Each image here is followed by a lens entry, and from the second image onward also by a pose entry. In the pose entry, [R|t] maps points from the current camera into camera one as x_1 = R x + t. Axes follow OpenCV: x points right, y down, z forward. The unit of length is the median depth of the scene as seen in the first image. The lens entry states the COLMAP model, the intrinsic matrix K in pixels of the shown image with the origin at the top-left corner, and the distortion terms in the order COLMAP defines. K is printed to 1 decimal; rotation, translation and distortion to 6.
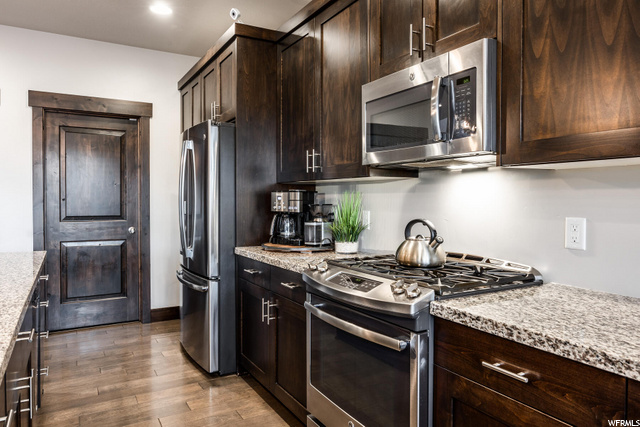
lens RADIAL K [[449.5, 0, 320.0], [0, 449.5, 213.5], [0, 0, 1]] dist [0.001809, -0.000233]
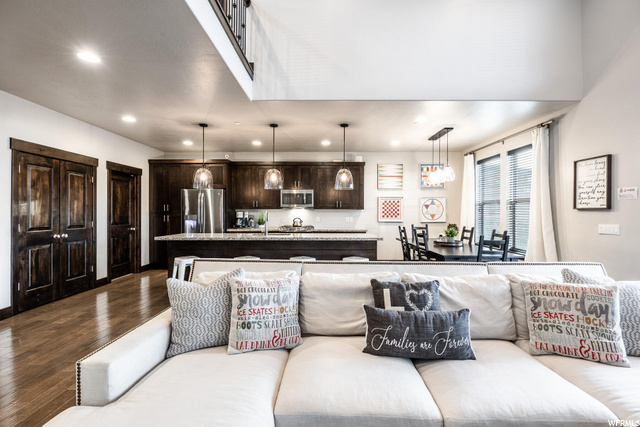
lens RADIAL K [[303.0, 0, 320.0], [0, 303.0, 213.5], [0, 0, 1]] dist [-0.006217, -0.000387]
pose [[0.512645, -0.011730, 0.858520, -2.264998], [0.019856, 0.999801, 0.001804, -0.036358], [-0.858371, 0.016122, 0.512776, -0.881583]]
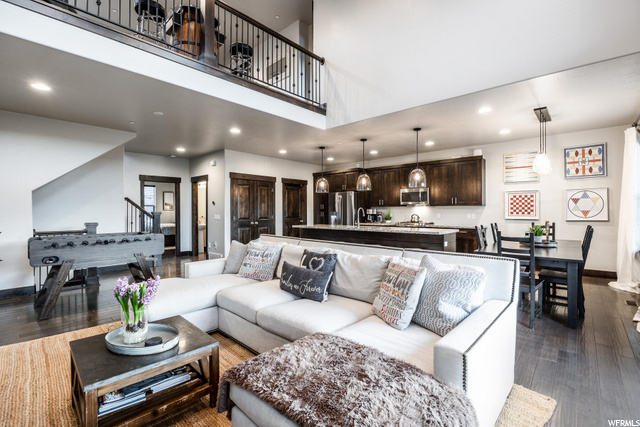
lens RADIAL K [[303.0, 0, 320.0], [0, 303.0, 213.5], [0, 0, 1]] dist [-0.006217, -0.000387]
pose [[0.959168, -0.013929, 0.282494, -1.717480], [0.016741, 0.999831, -0.007543, 0.007915], [-0.282342, 0.011964, 0.959239, -2.010436]]
